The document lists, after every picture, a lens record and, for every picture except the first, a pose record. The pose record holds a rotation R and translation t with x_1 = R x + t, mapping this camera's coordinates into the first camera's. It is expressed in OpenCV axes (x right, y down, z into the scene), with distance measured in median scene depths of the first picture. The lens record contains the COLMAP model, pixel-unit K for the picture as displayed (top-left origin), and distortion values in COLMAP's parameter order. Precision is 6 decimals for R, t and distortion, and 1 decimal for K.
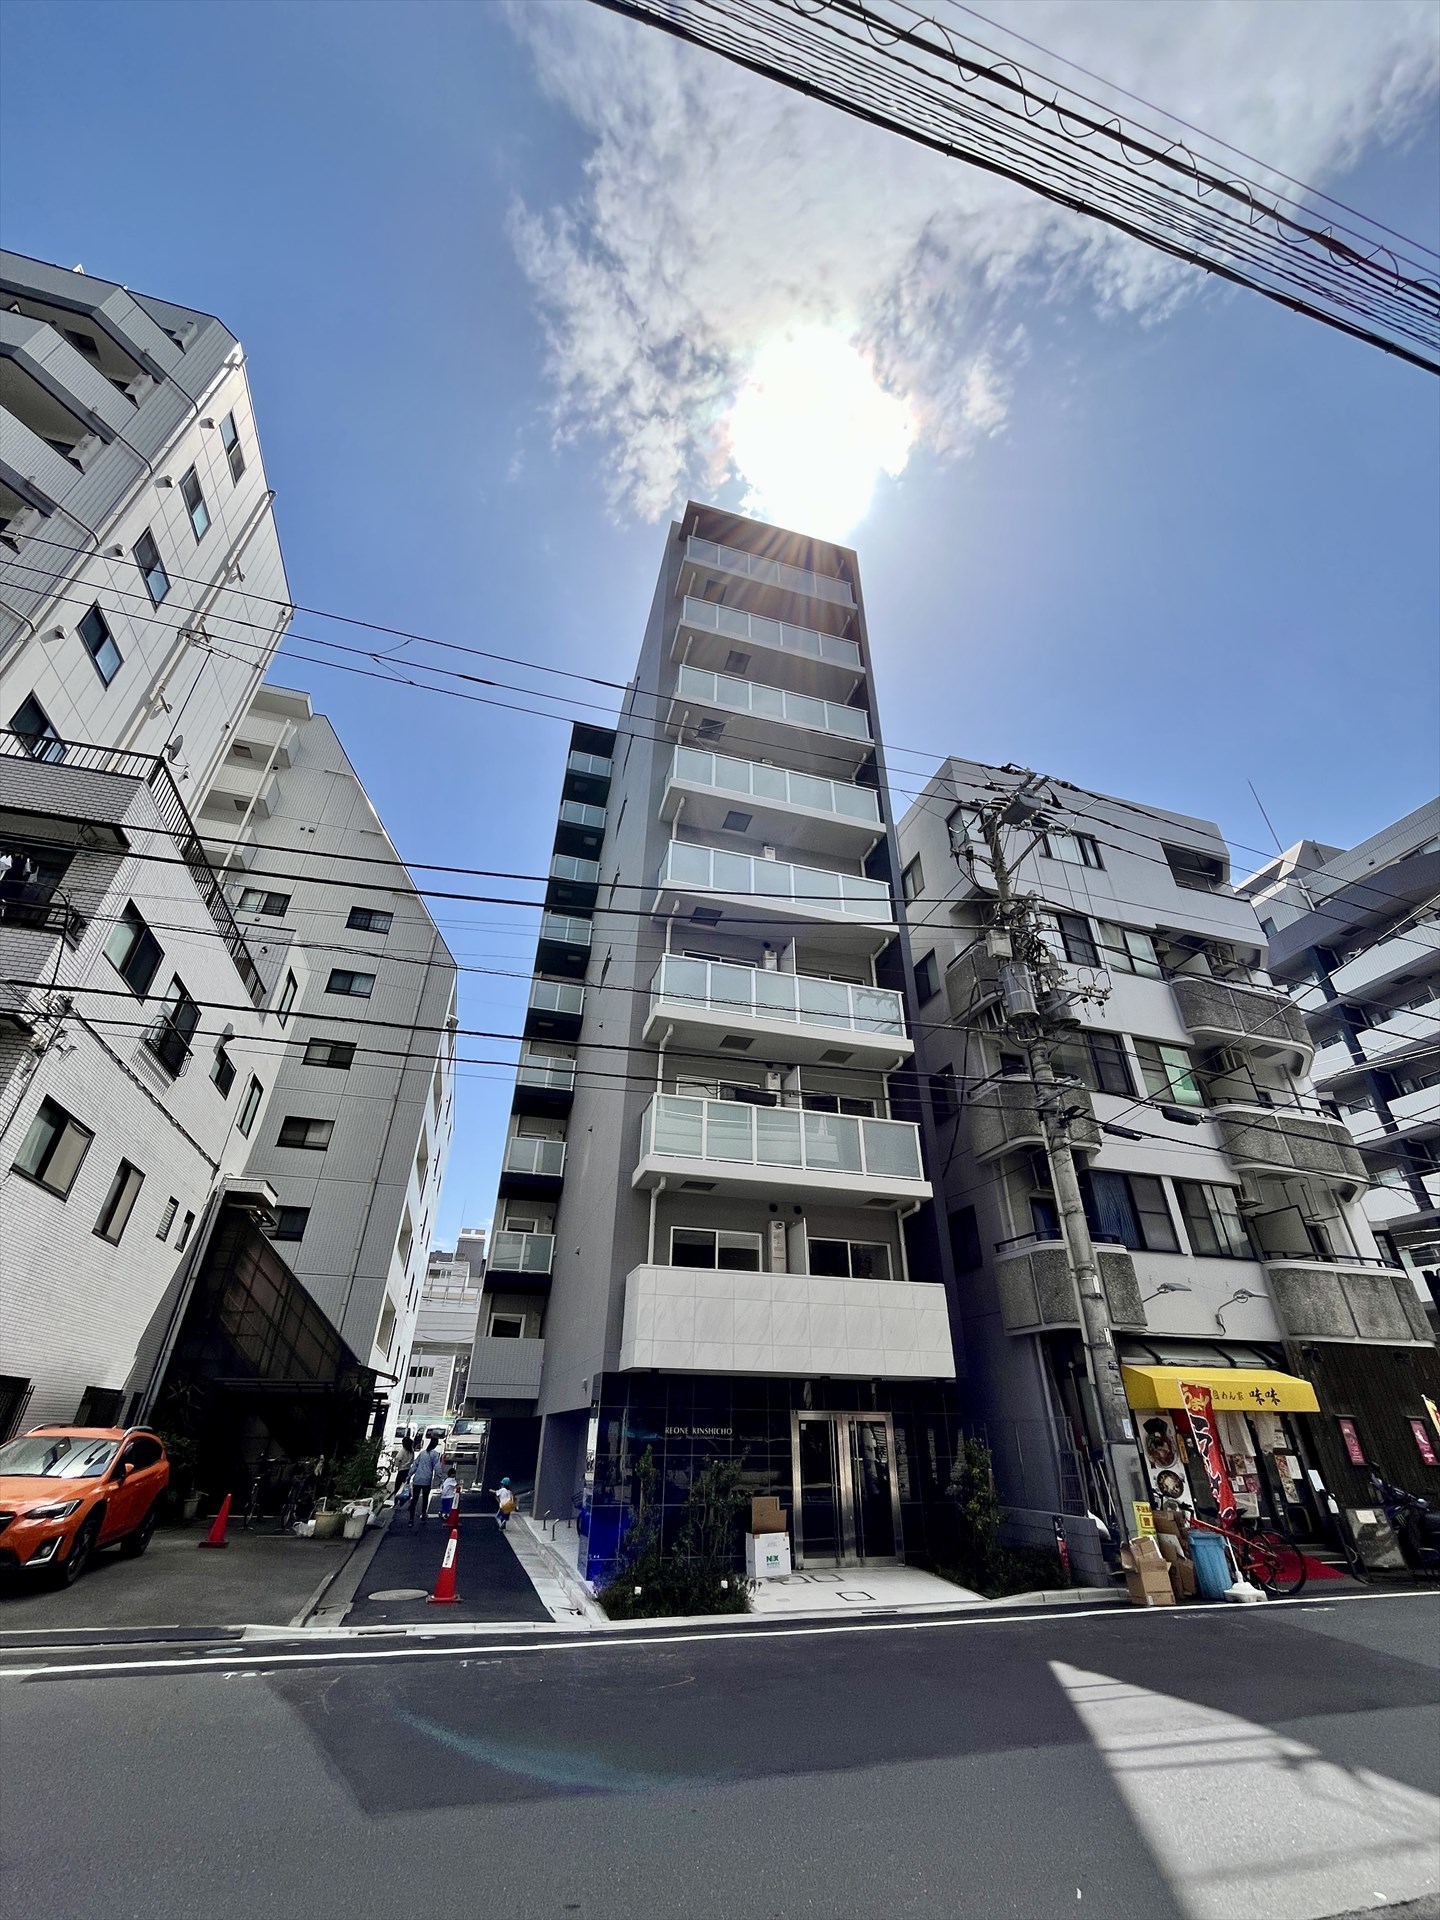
lens RADIAL K [[773.9, 0, 722.3], [0, 773.9, 956.1], [0, 0, 1]] dist [-0.002276, 0.000172]
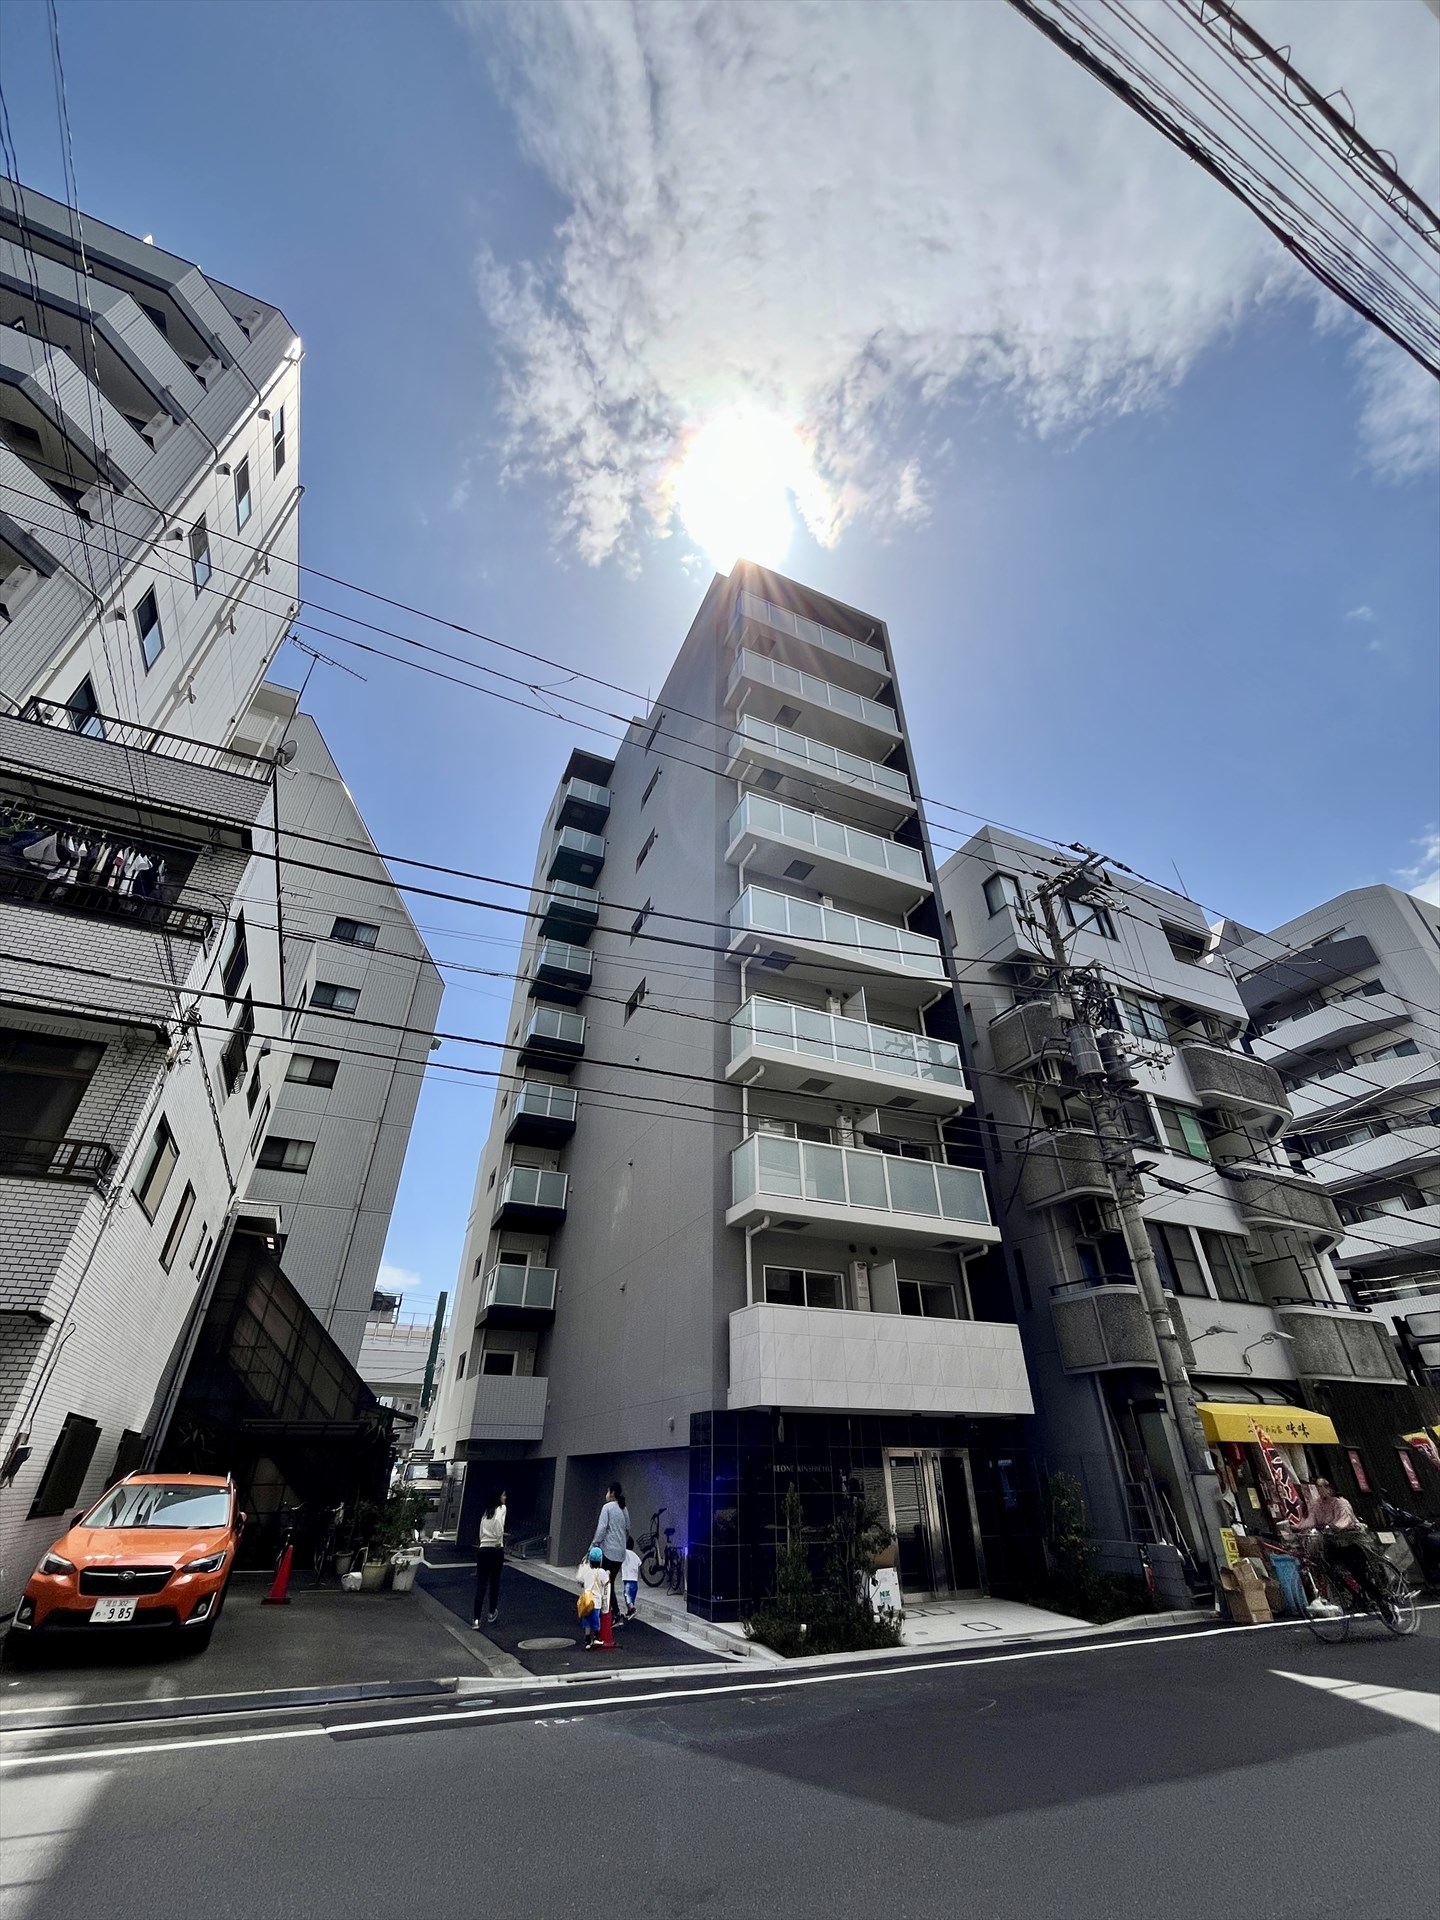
lens RADIAL K [[773.9, 0, 721.9], [0, 773.9, 957.7], [0, 0, 1]] dist [-0.002276, 0.000172]
pose [[0.989815, 0.068450, 0.124826, -0.250938], [-0.063662, 0.997089, -0.041960, -0.007551], [-0.127335, 0.033586, 0.991291, -0.017221]]
